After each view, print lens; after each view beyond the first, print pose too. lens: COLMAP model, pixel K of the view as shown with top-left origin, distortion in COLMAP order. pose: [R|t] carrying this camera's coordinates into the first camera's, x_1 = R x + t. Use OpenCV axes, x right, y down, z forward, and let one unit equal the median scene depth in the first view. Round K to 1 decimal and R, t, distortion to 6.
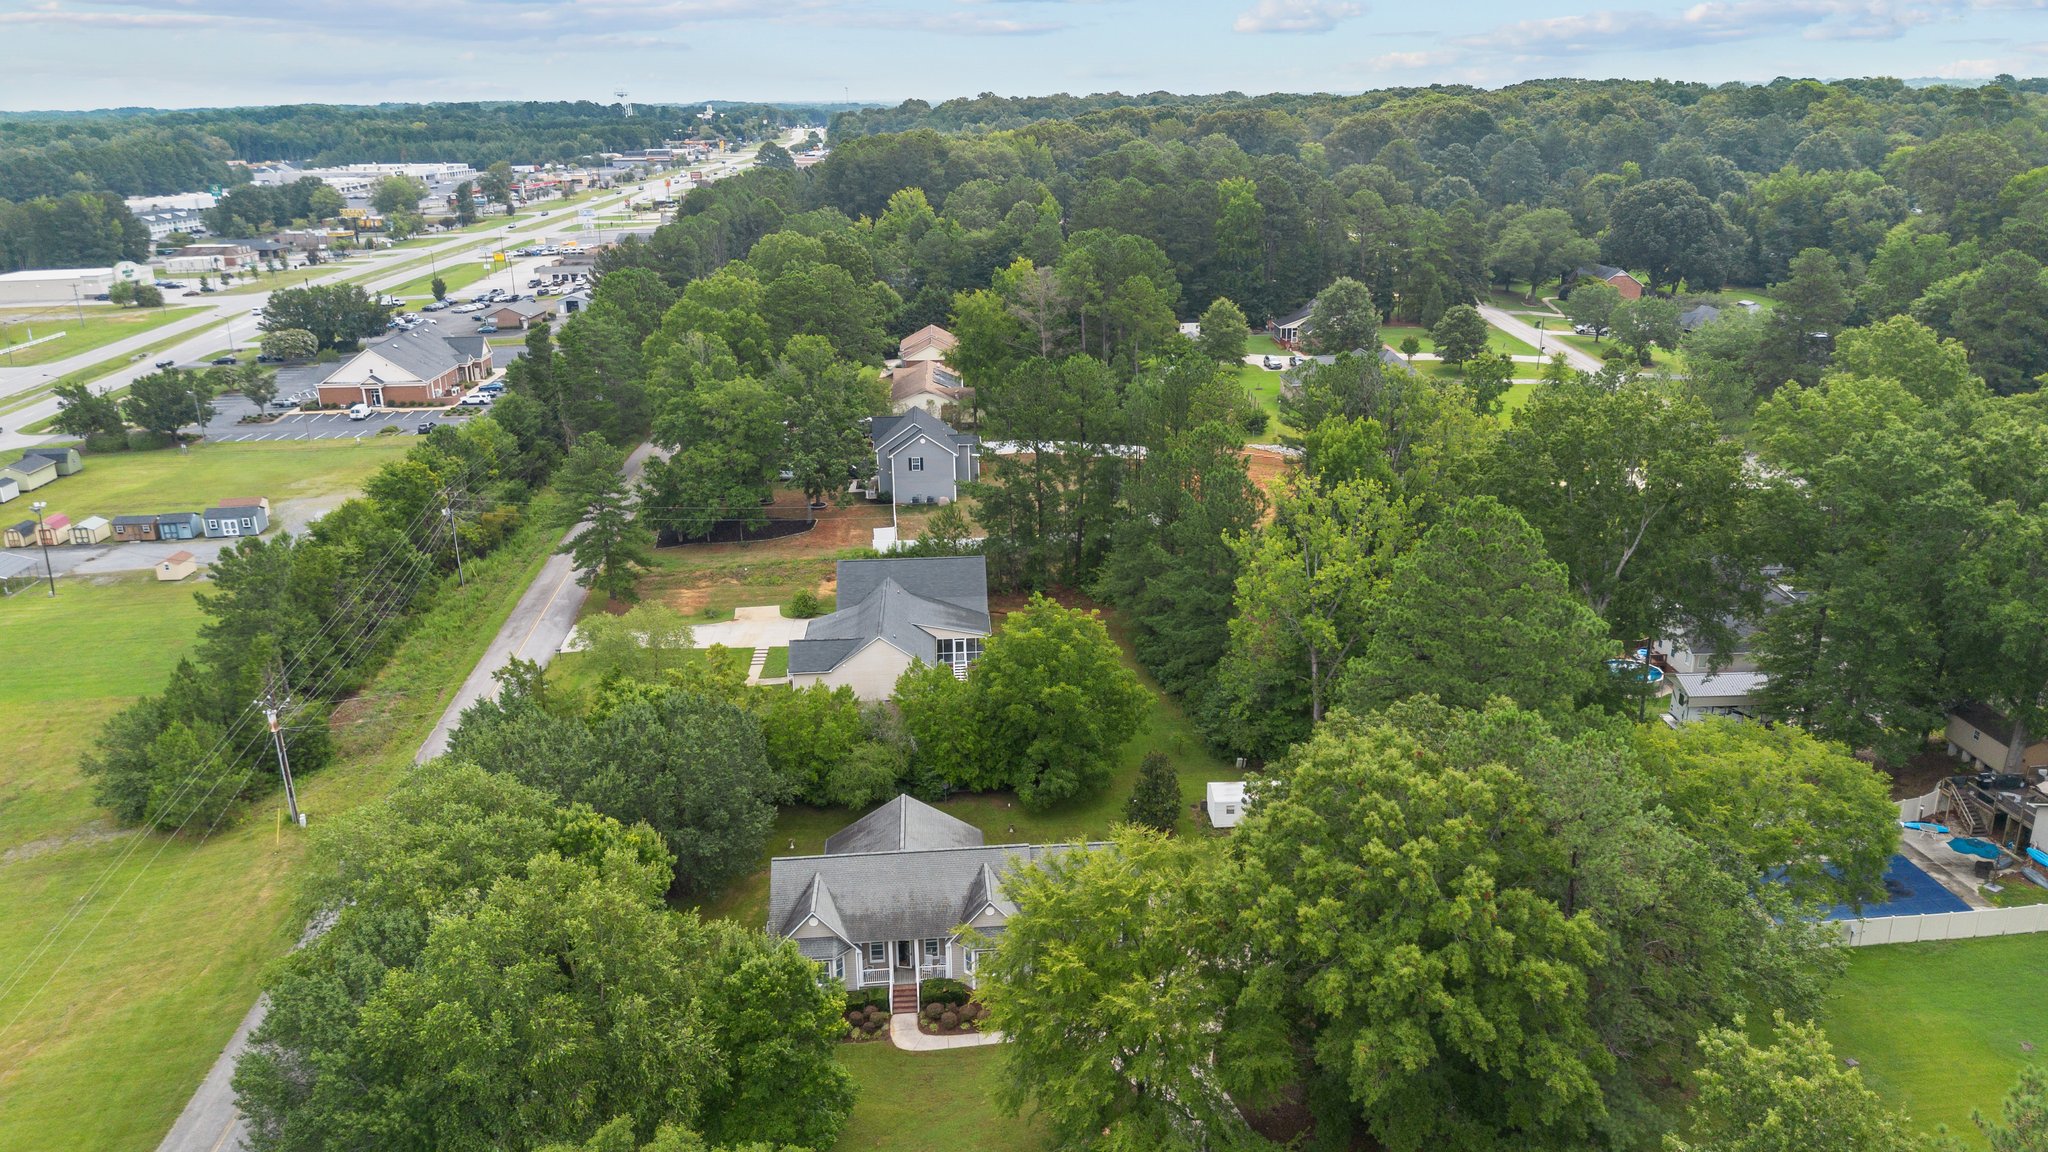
lens RADIAL K [[1437.1, 0, 1013.6], [0, 1437.1, 571.7], [0, 0, 1]] dist [0.083613, -0.086903]
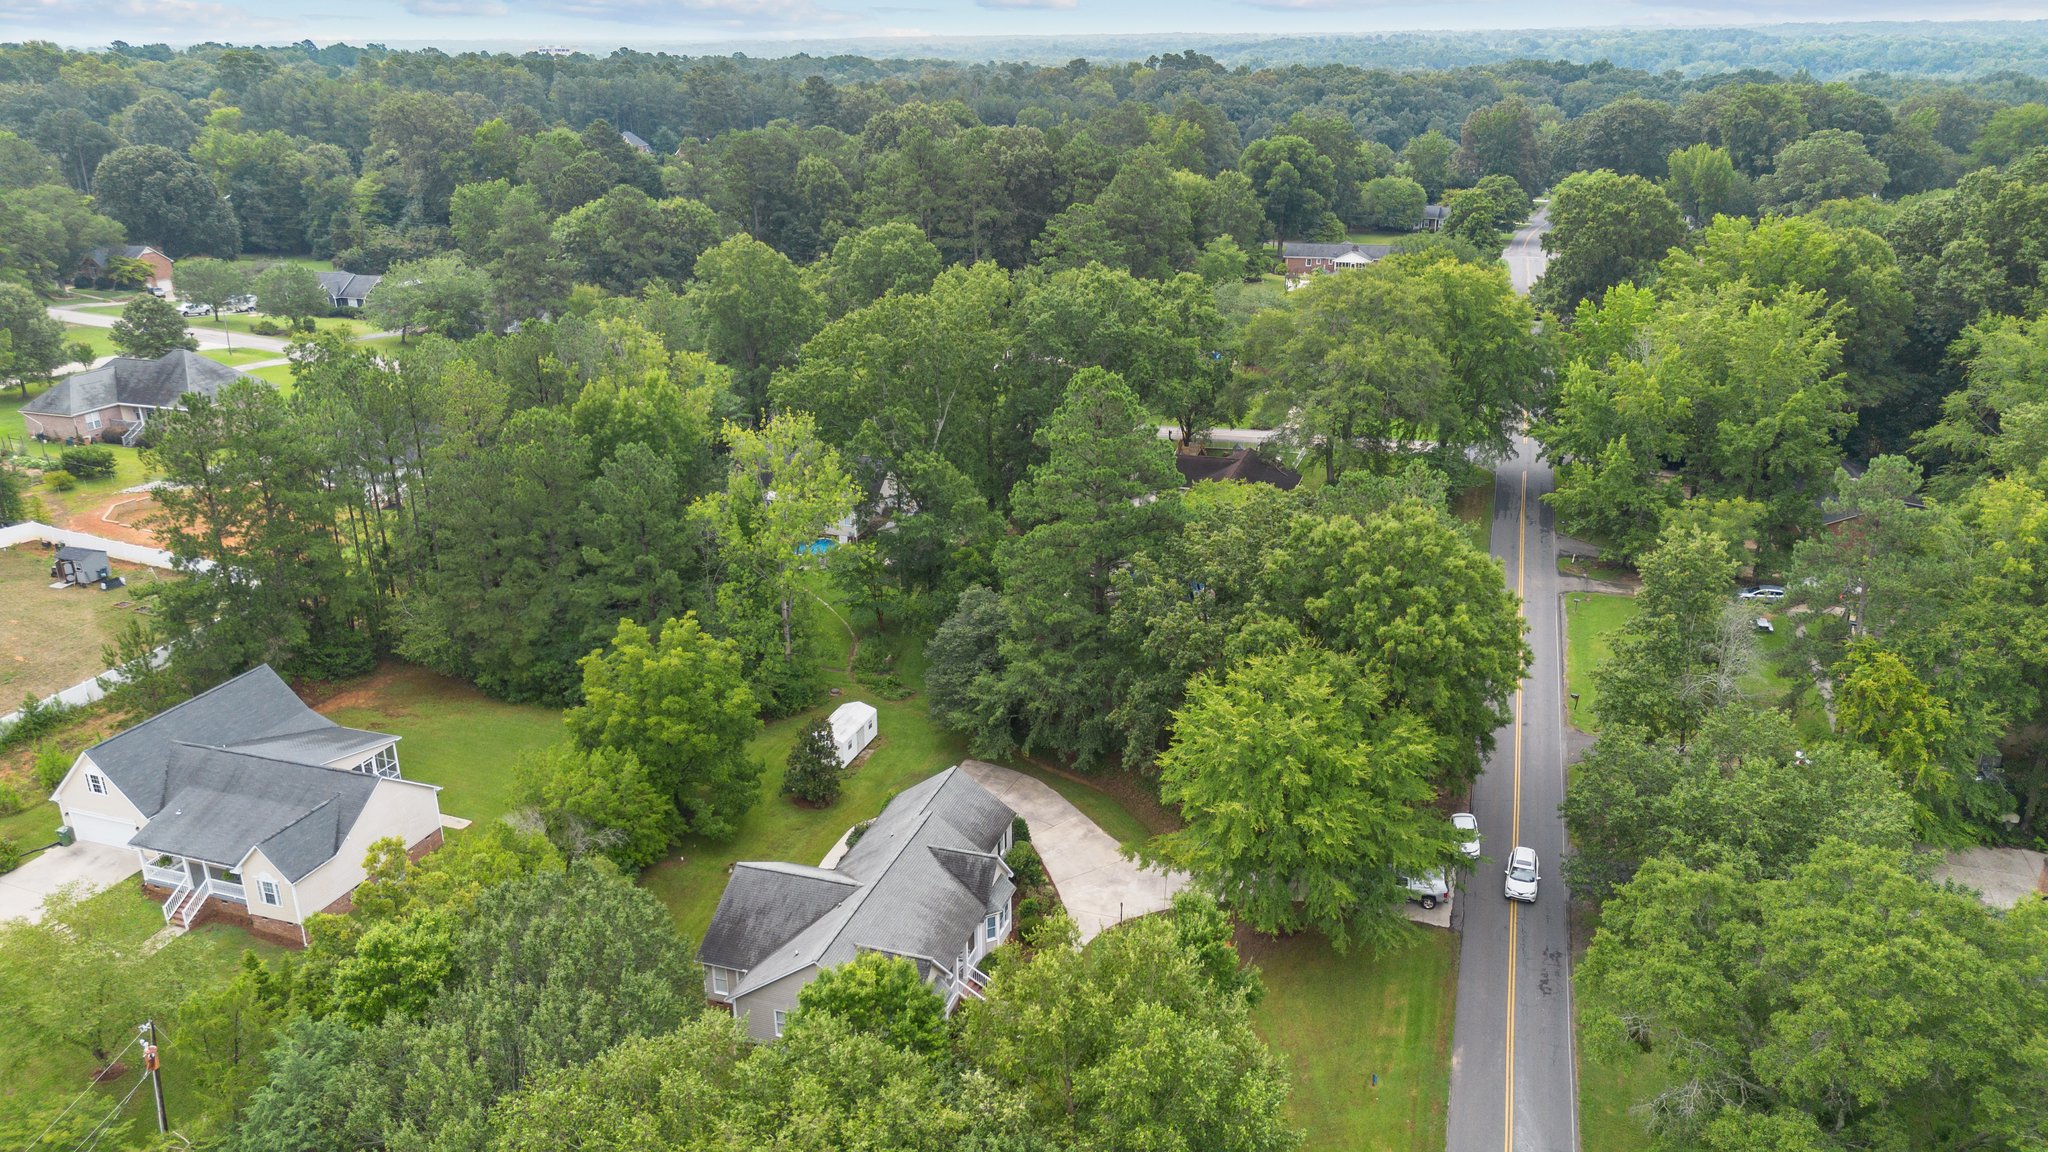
lens RADIAL K [[1437.1, 0, 1013.6], [0, 1437.1, 571.7], [0, 0, 1]] dist [0.083613, -0.086903]
pose [[0.391589, -0.307313, 0.867304, -0.453951], [0.288896, 0.935977, 0.201209, -0.085684], [-0.873612, 0.171770, 0.455300, 0.276257]]
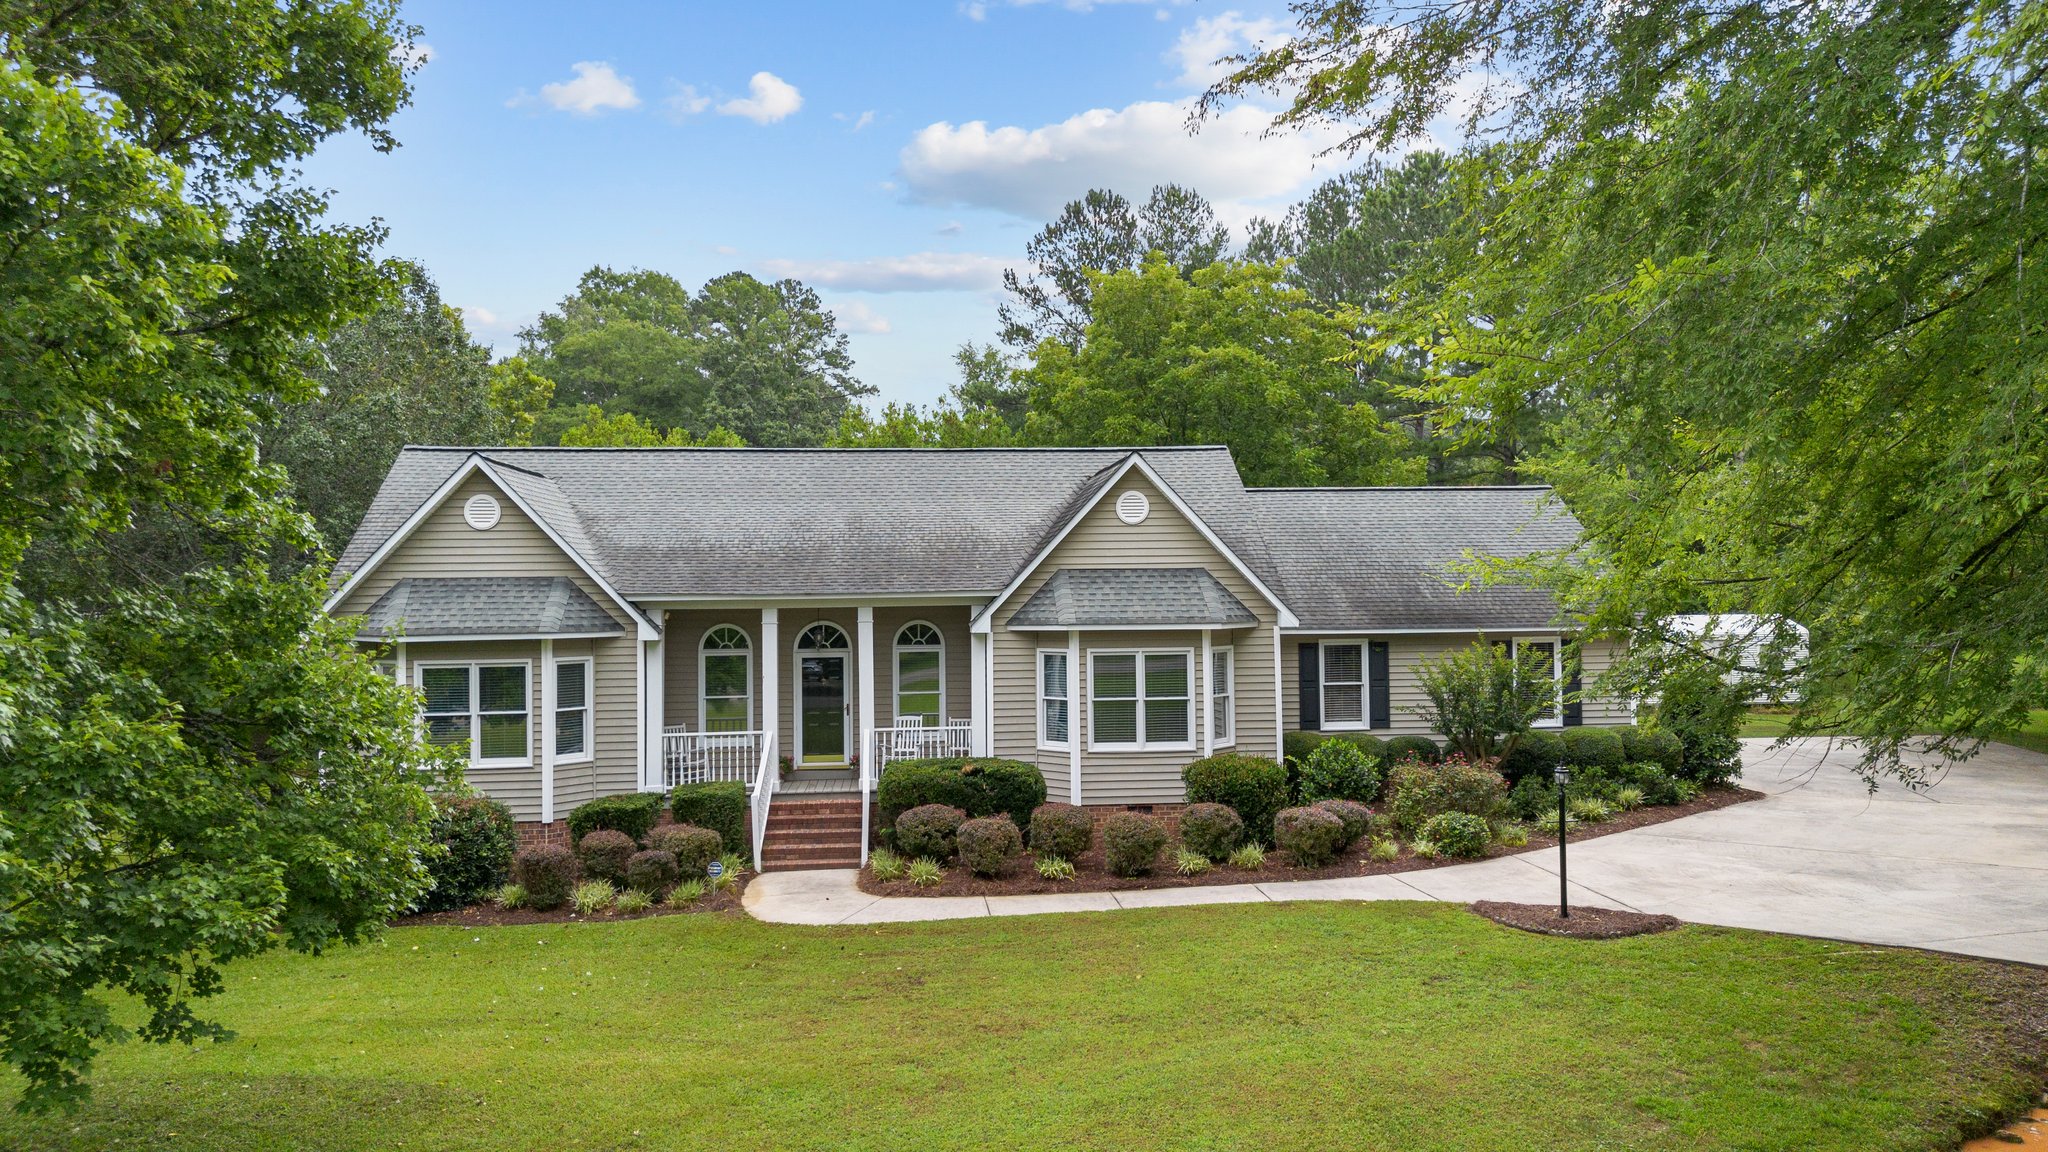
lens RADIAL K [[1437.1, 0, 1013.6], [0, 1437.1, 571.7], [0, 0, 1]] dist [0.083613, -0.086903]
pose [[0.999979, 0.005740, 0.002845, -0.022575], [-0.004461, 0.942592, -0.333916, 0.190818], [-0.004598, 0.333896, 0.942599, 0.415945]]
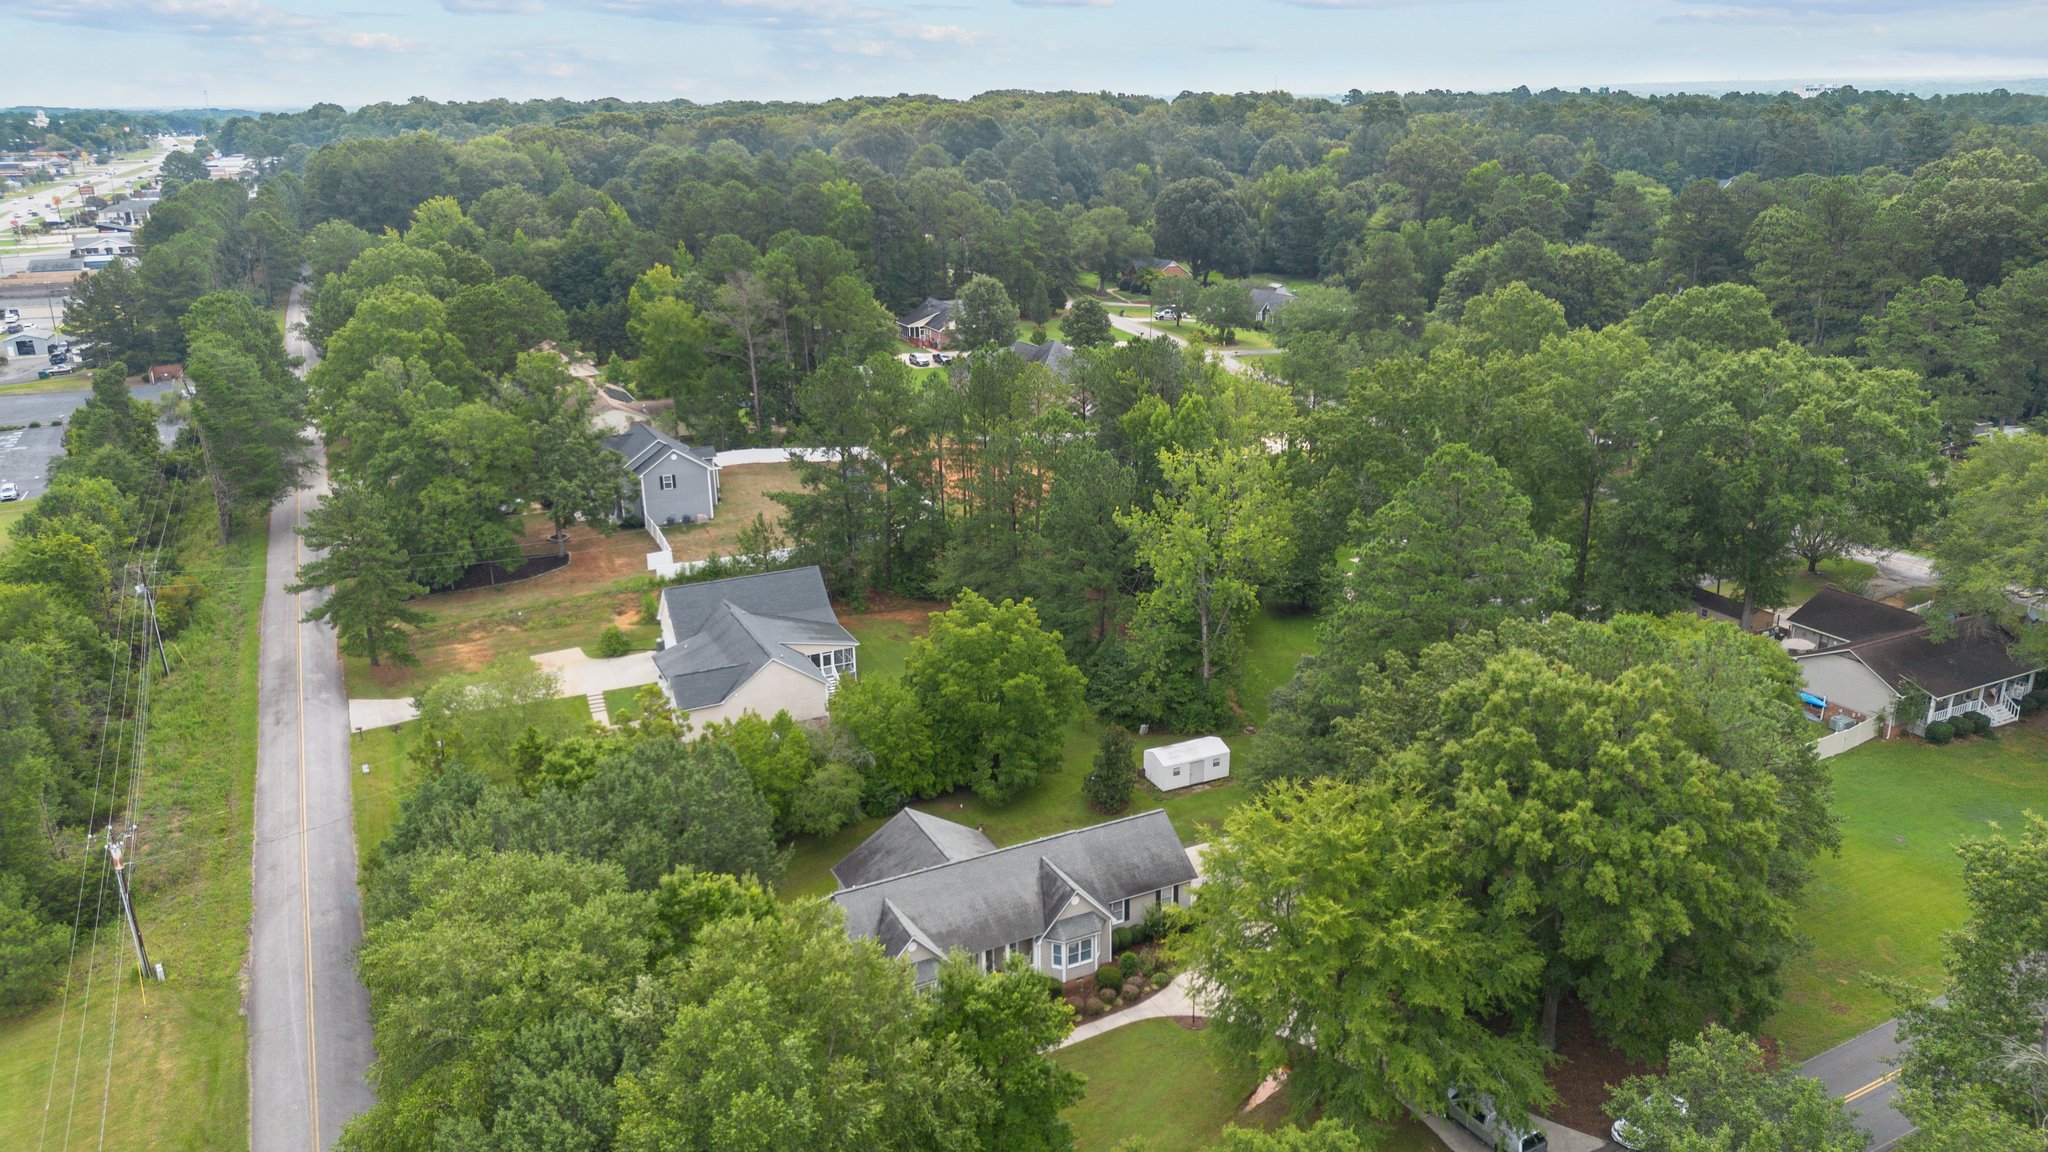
lens RADIAL K [[1437.1, 0, 1013.6], [0, 1437.1, 571.7], [0, 0, 1]] dist [0.083613, -0.086903]
pose [[0.929052, -0.113316, 0.352168, -0.213851], [0.115396, 0.993204, 0.015156, -0.005807], [-0.351492, 0.026558, 0.935814, 0.042914]]
